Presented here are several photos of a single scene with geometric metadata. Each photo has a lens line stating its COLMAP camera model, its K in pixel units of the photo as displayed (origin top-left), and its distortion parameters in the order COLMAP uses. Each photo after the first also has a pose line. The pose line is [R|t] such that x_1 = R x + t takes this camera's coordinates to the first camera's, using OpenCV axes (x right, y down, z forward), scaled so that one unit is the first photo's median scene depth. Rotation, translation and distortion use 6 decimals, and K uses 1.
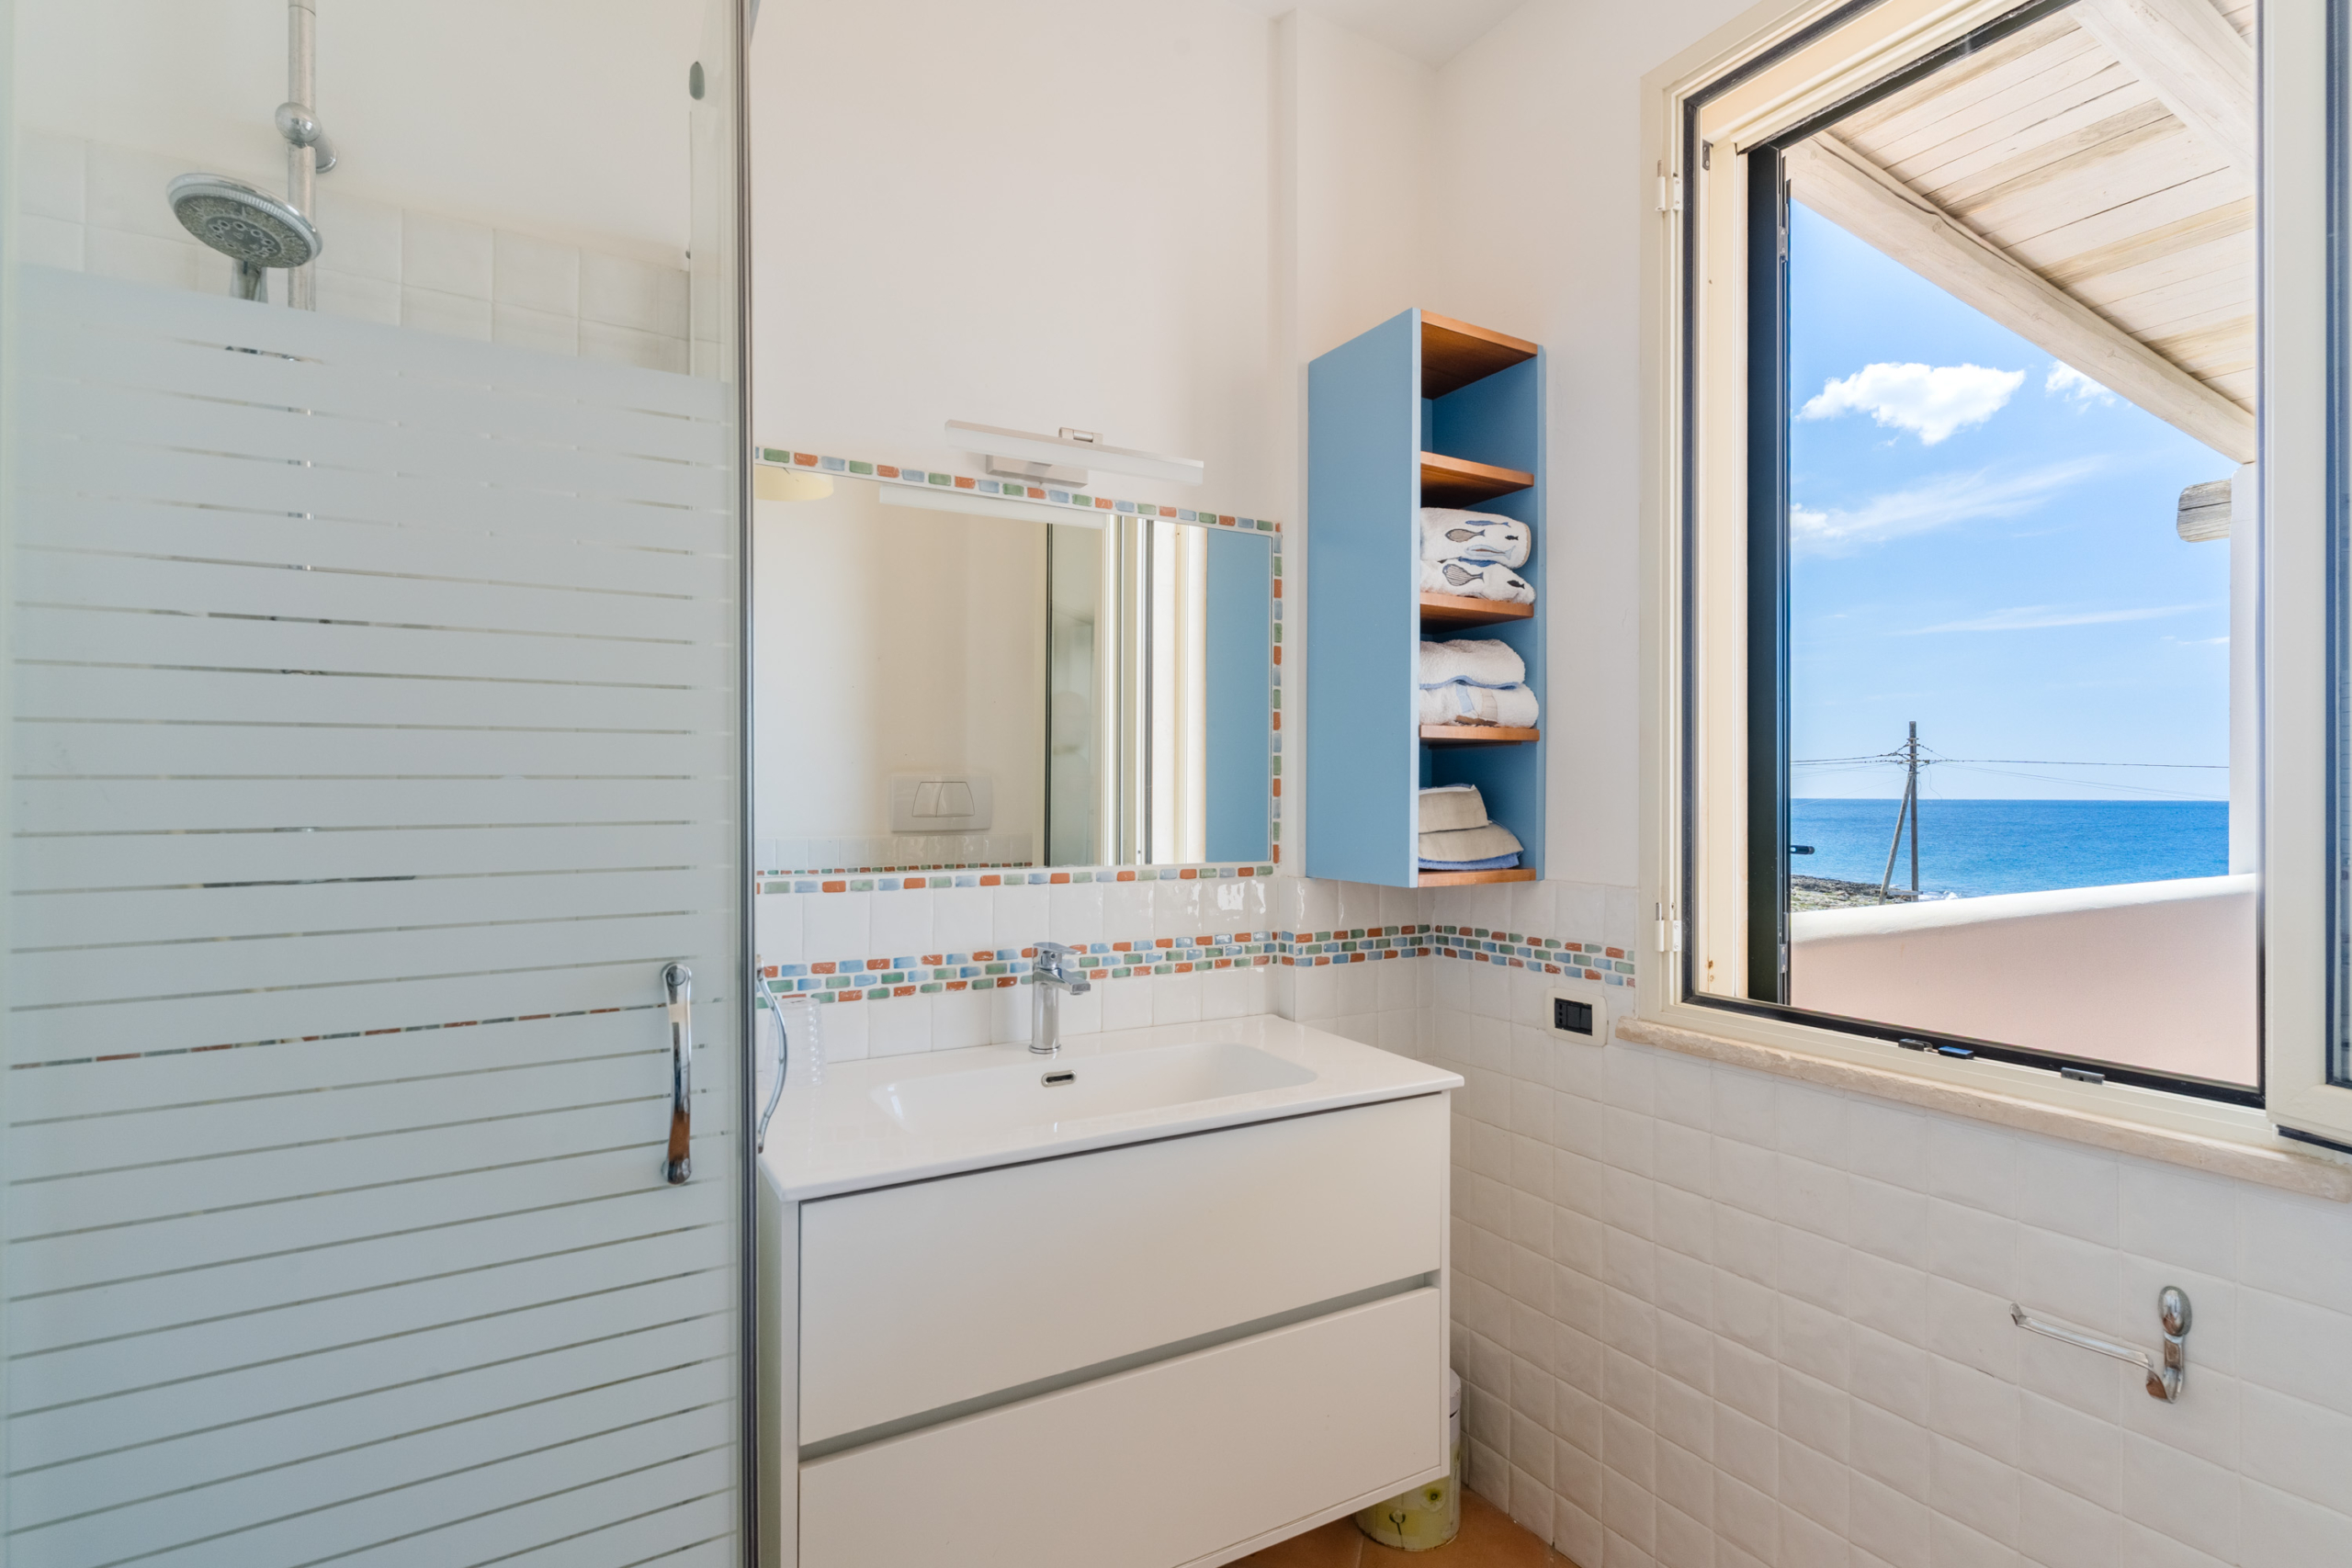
lens RADIAL K [[1138.9, 0, 1178.5], [0, 1138.9, 792.2], [0, 0, 1]] dist [-0.000443, 0.000025]
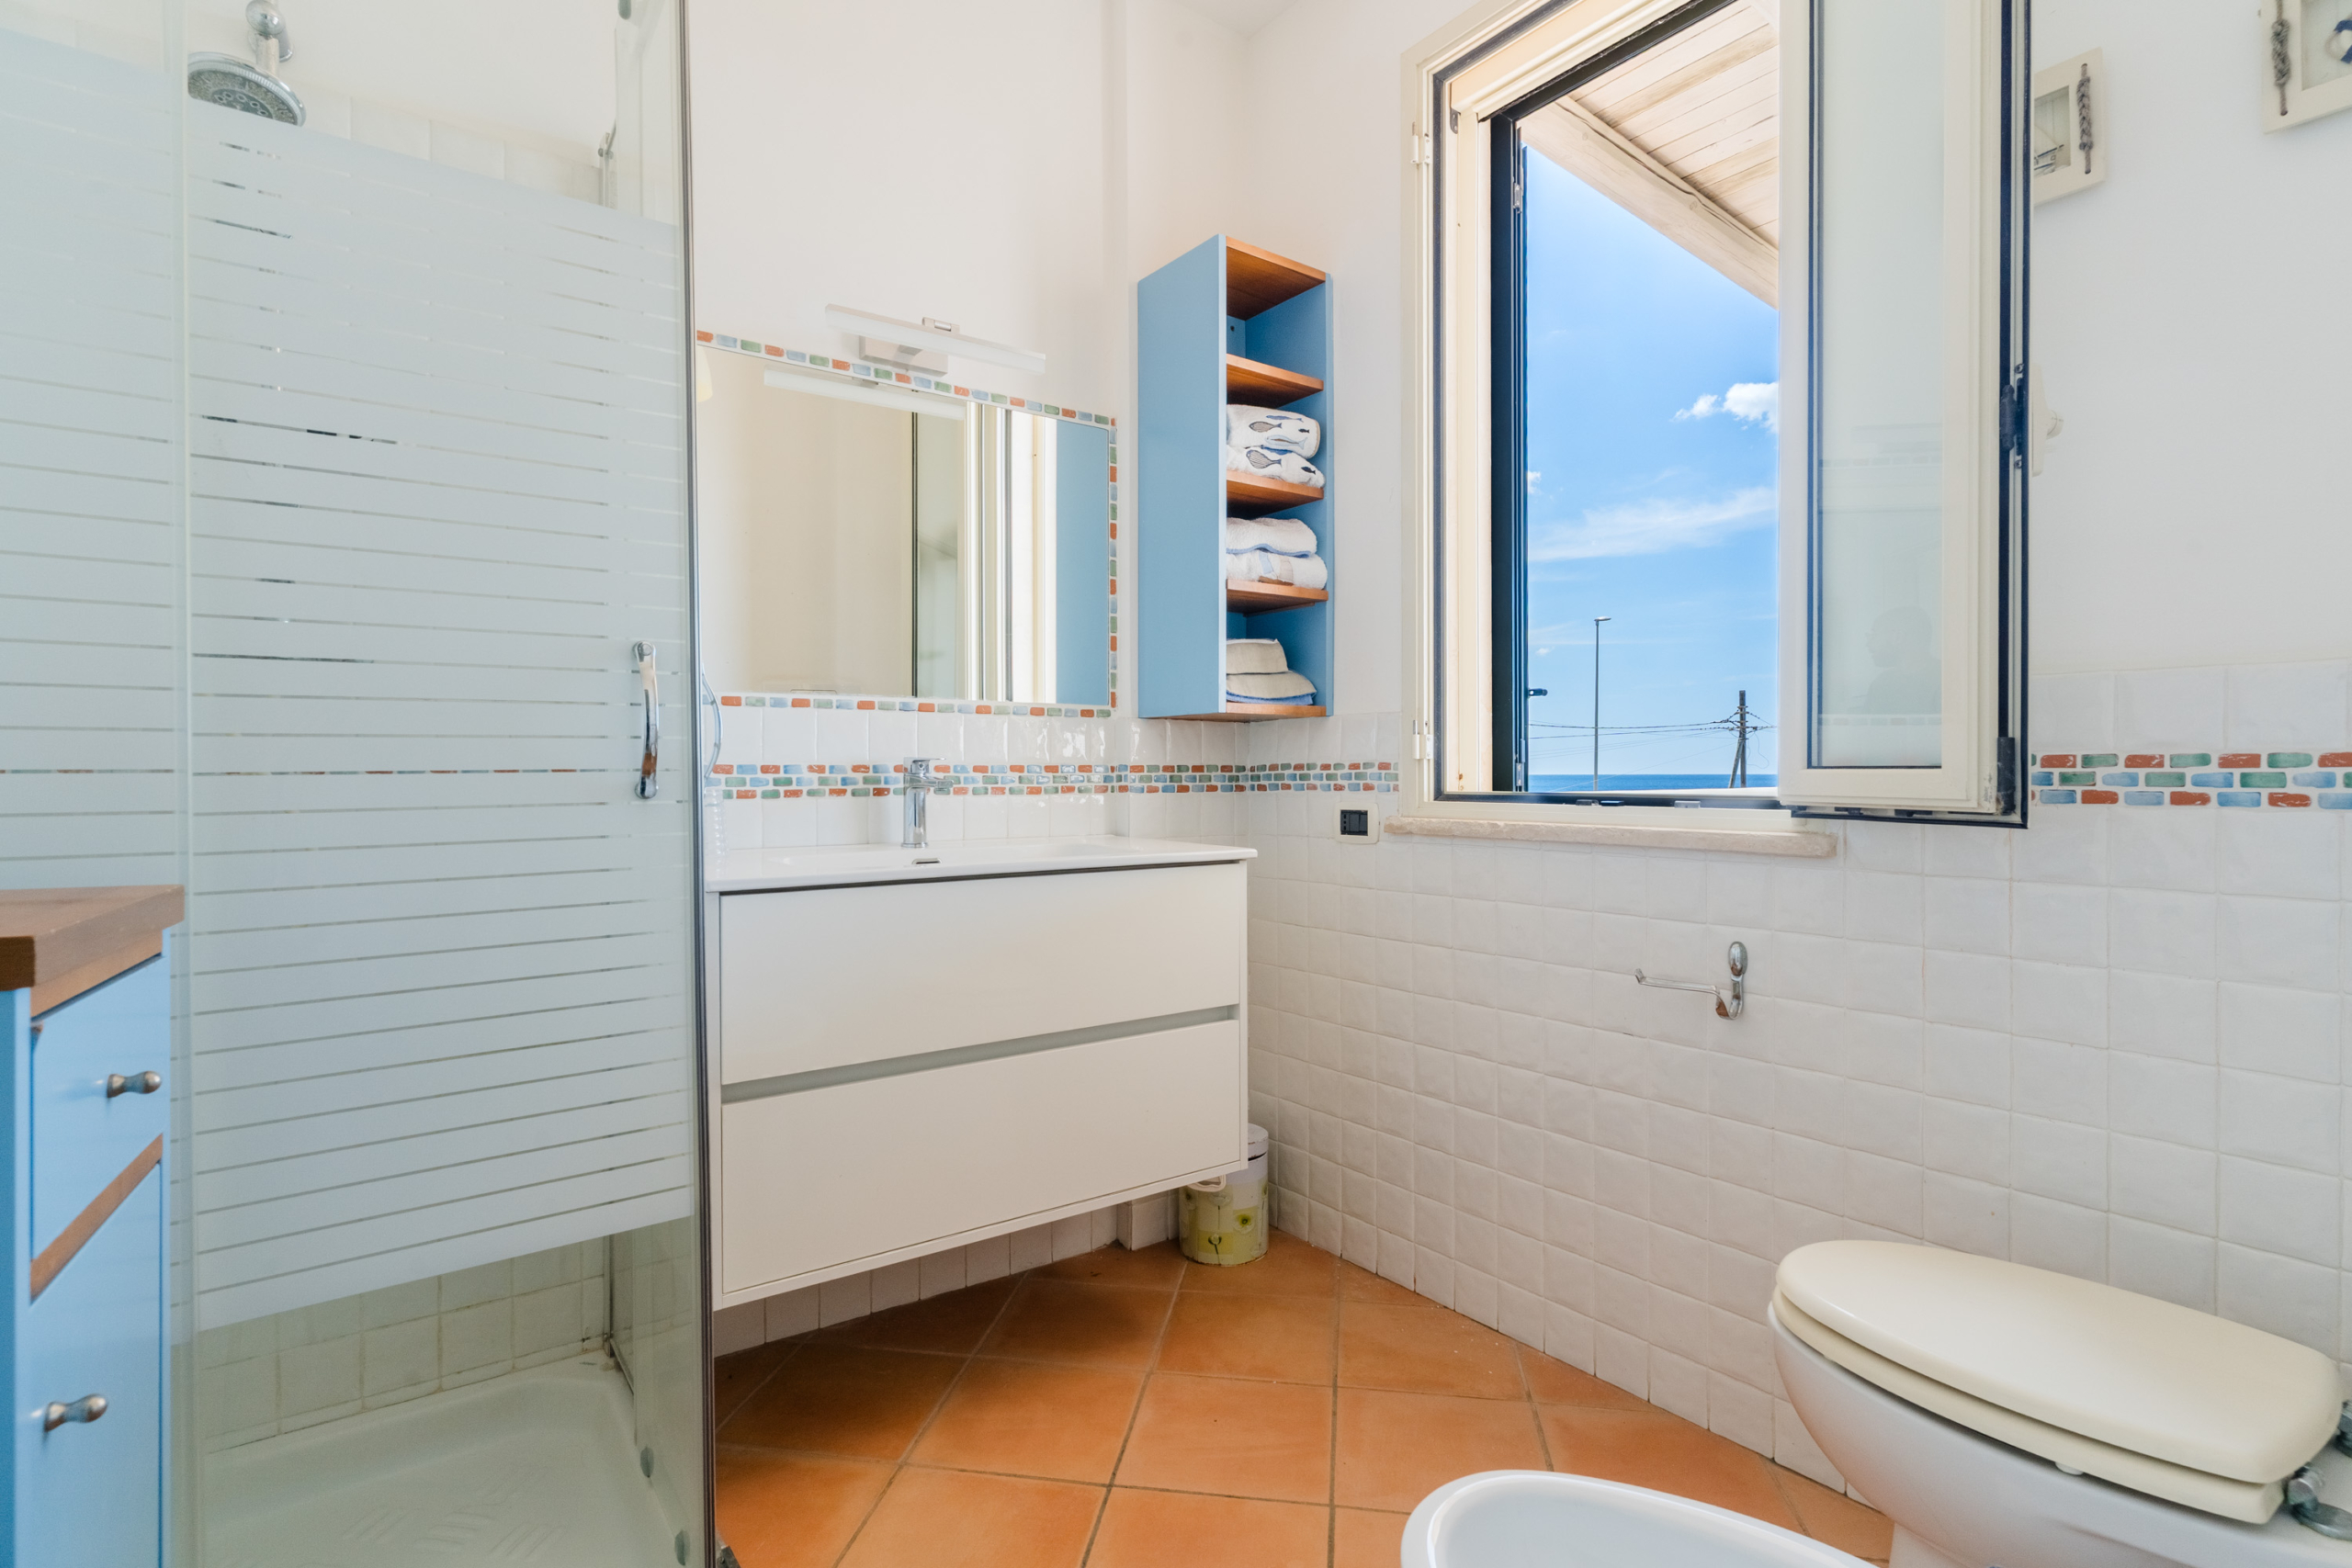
lens RADIAL K [[1138.9, 0, 1177.1], [0, 1138.9, 772.1], [0, 0, 1]] dist [-0.000443, 0.000025]
pose [[0.993735, -0.007406, 0.111517, 0.021544], [0.006331, 0.999930, 0.009995, 0.131094], [-0.111584, -0.009226, 0.993712, -0.198555]]
